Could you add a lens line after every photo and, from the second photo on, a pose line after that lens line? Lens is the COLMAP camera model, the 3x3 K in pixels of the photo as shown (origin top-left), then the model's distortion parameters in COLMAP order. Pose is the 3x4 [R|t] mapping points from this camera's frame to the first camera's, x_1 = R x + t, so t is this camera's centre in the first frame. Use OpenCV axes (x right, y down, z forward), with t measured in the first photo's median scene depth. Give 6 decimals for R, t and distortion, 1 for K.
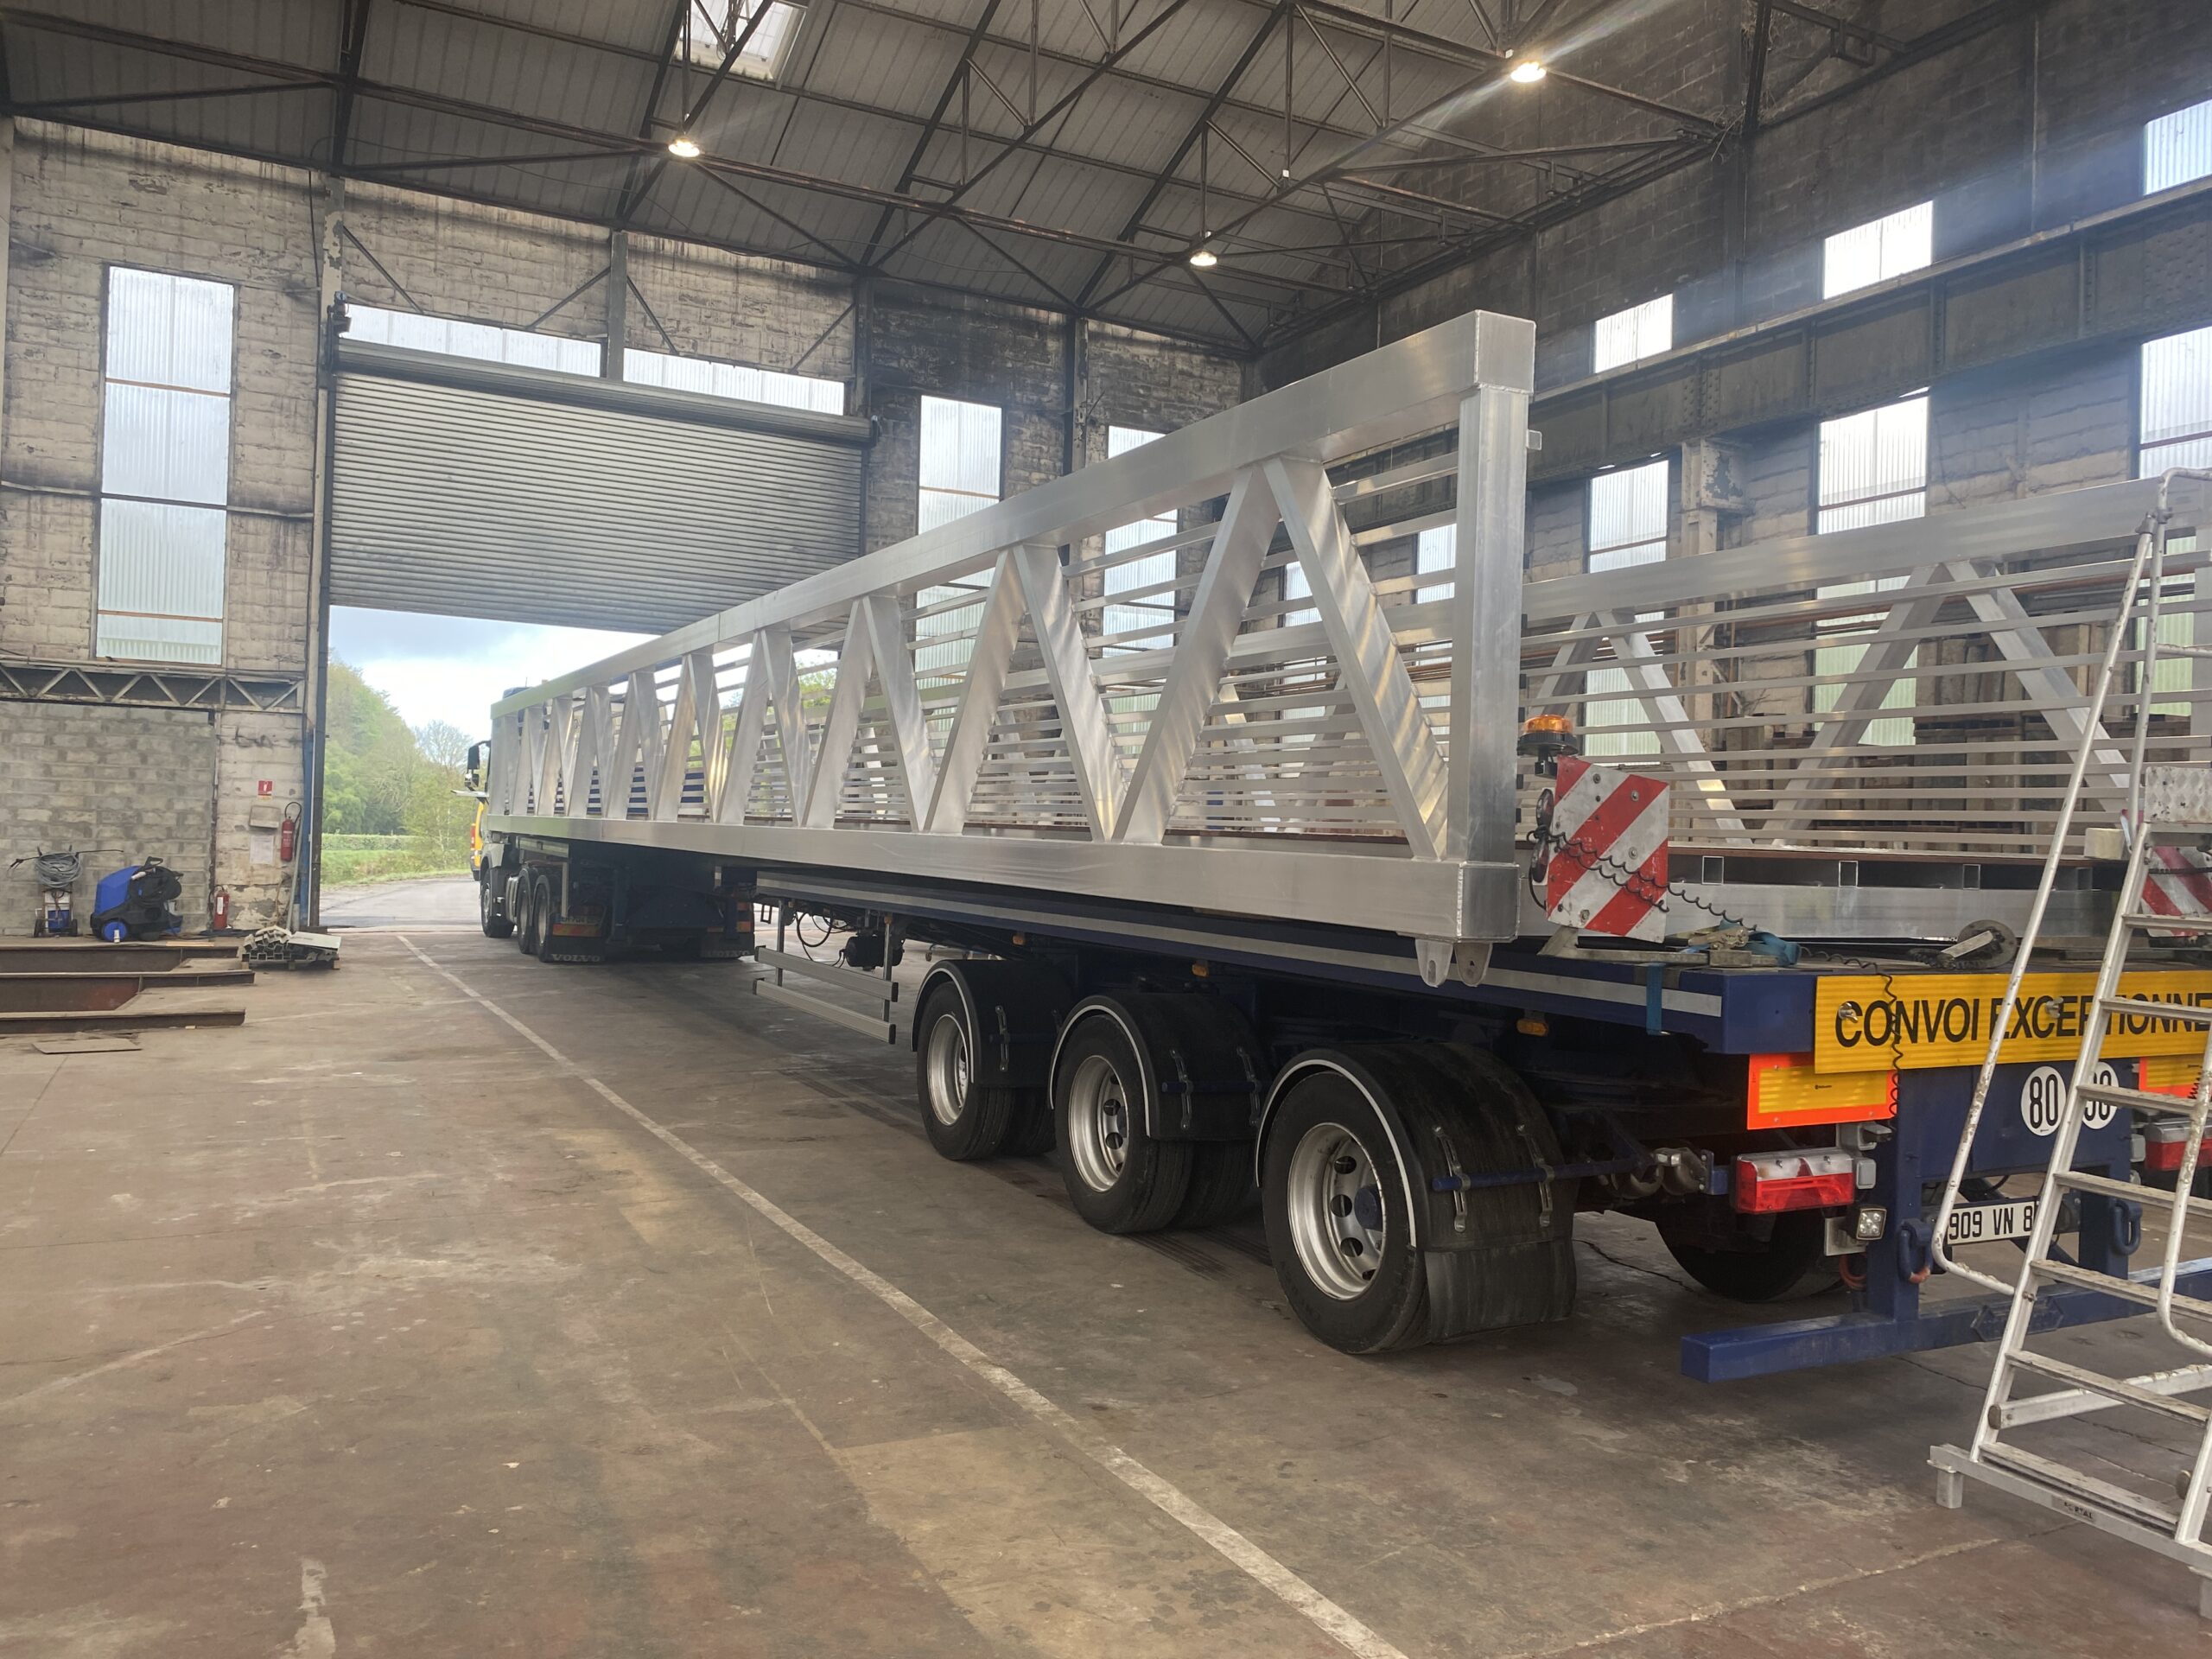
lens RADIAL K [[1681.4, 0, 1106.0], [0, 1681.4, 829.5], [0, 0, 1]] dist [0.019893, -0.007267]
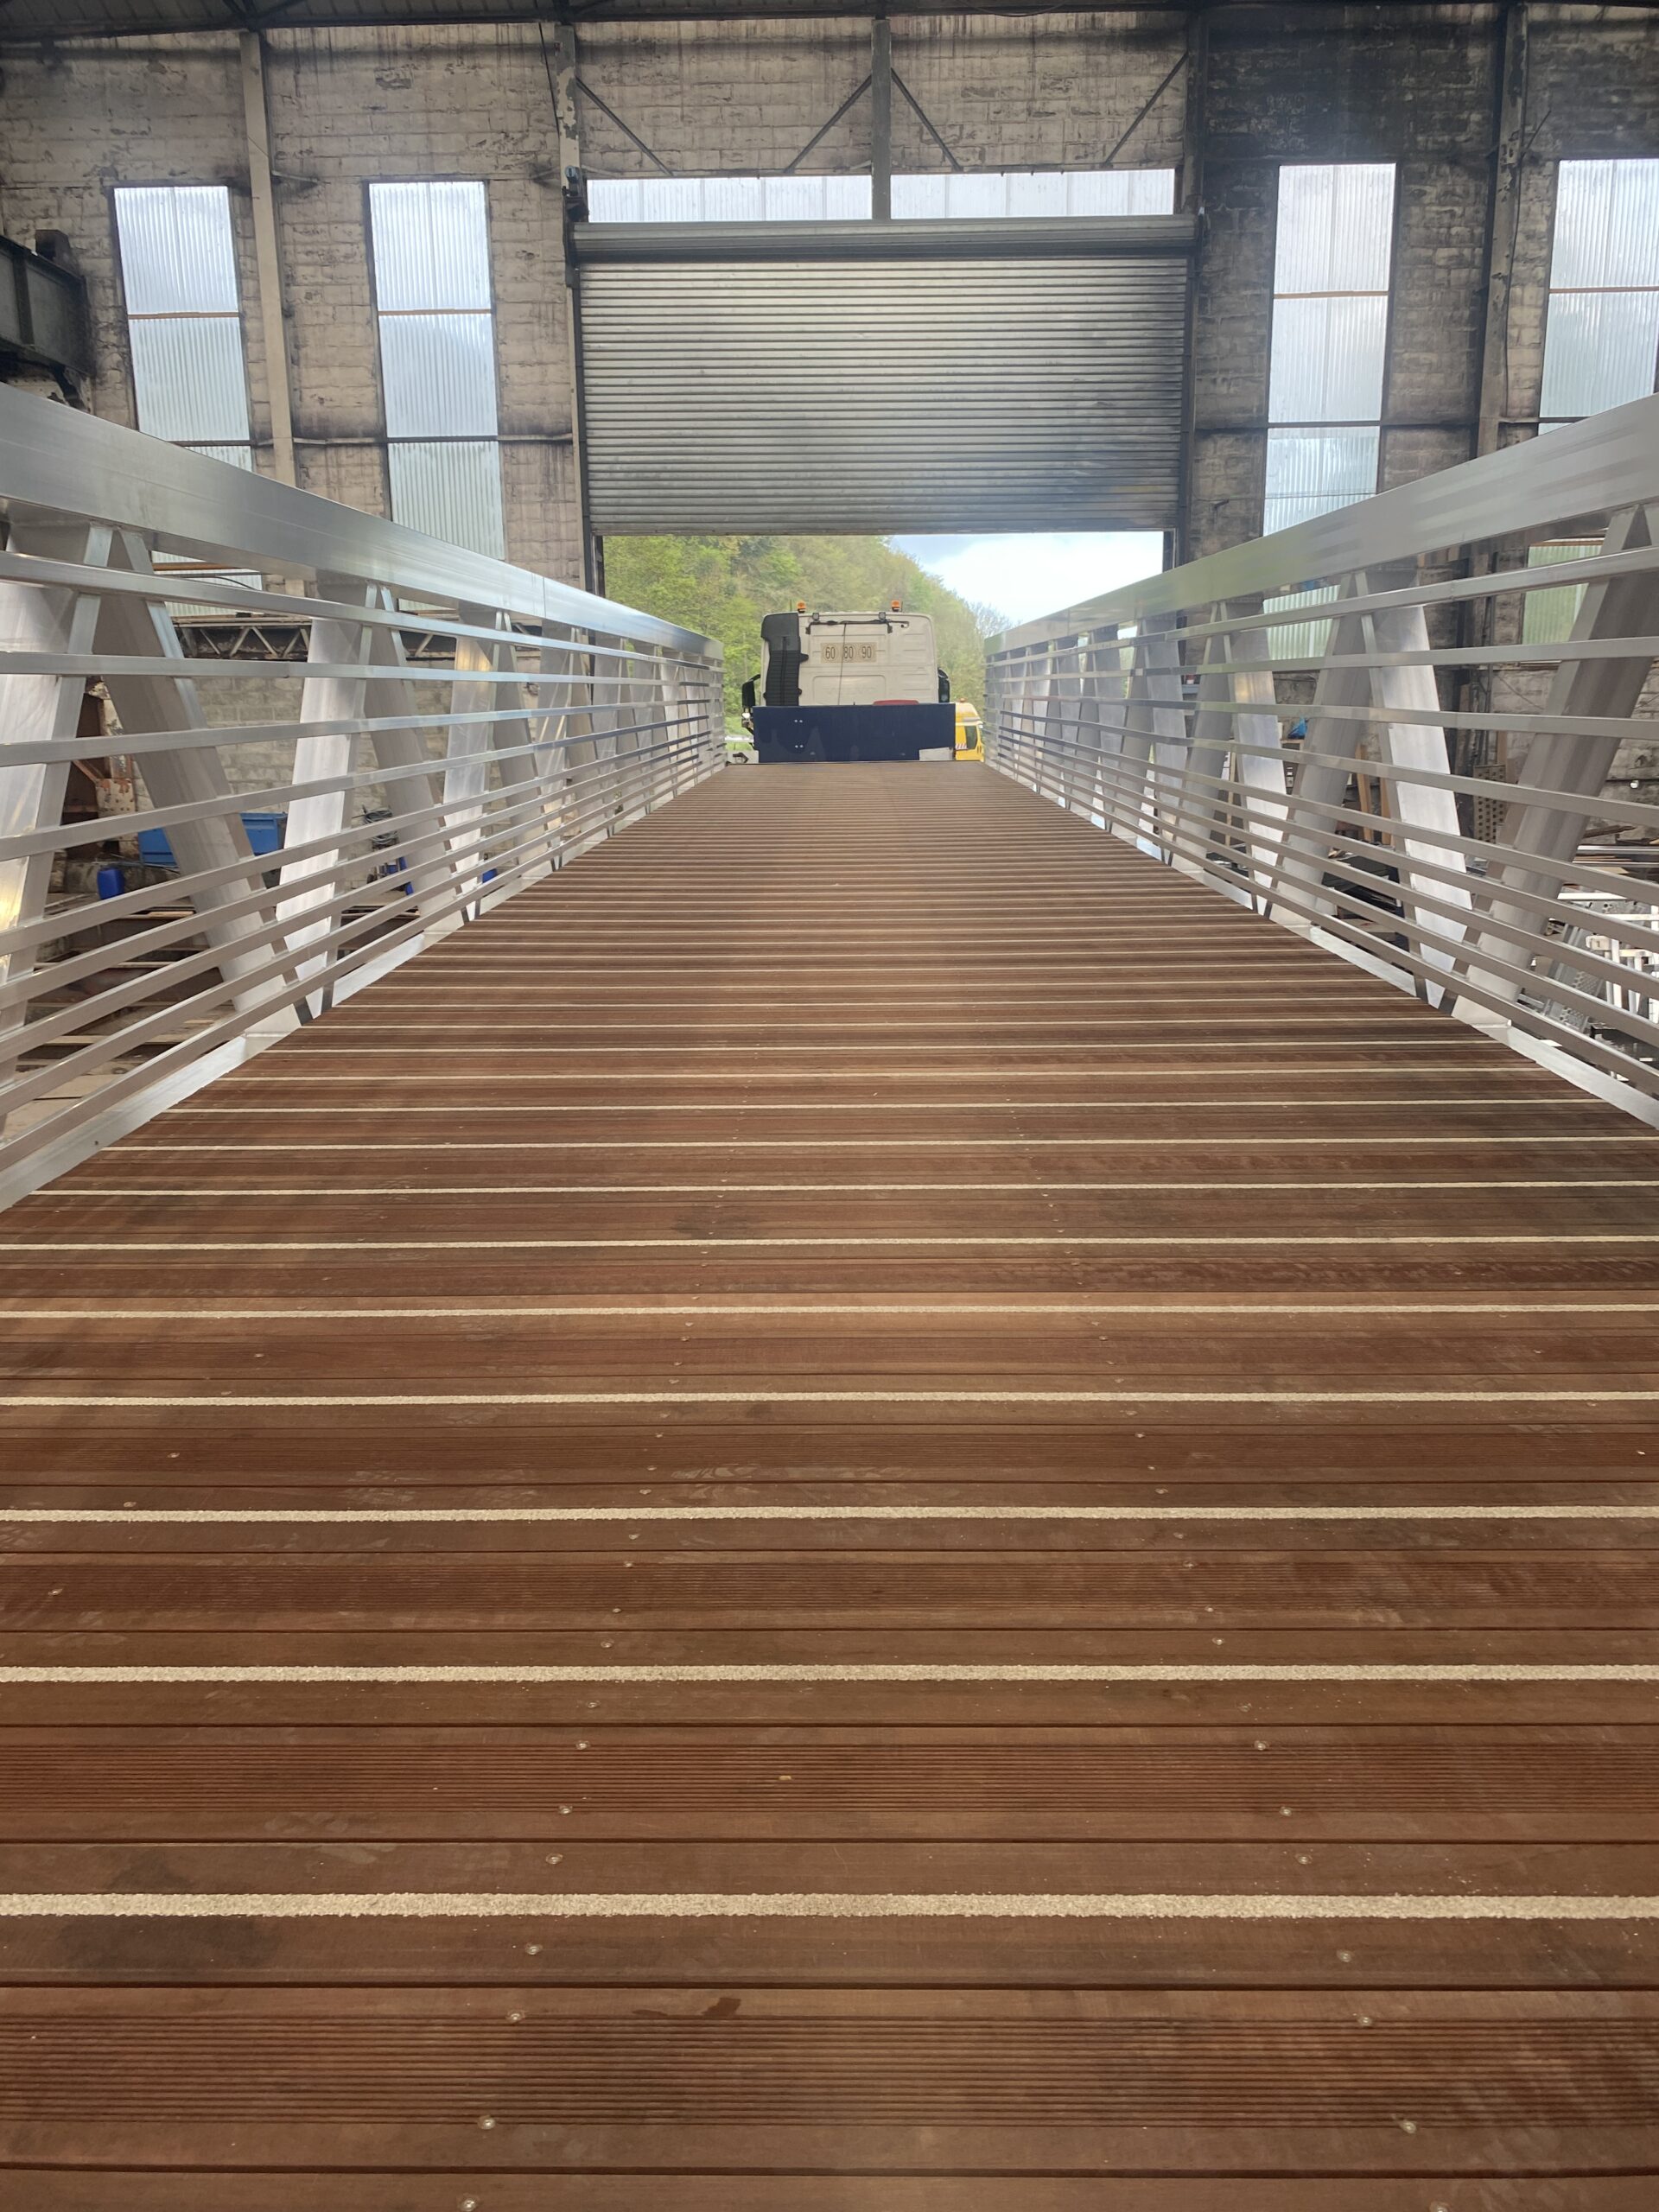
lens RADIAL K [[1681.4, 0, 829.5], [0, 1681.4, 1106.0], [0, 0, 1]] dist [0.019893, -0.007267]
pose [[0.889301, 0.064637, -0.452731, 0.102570], [0.046043, 0.972277, 0.229256, -0.030955], [0.454998, -0.224722, 0.861671, 0.165992]]
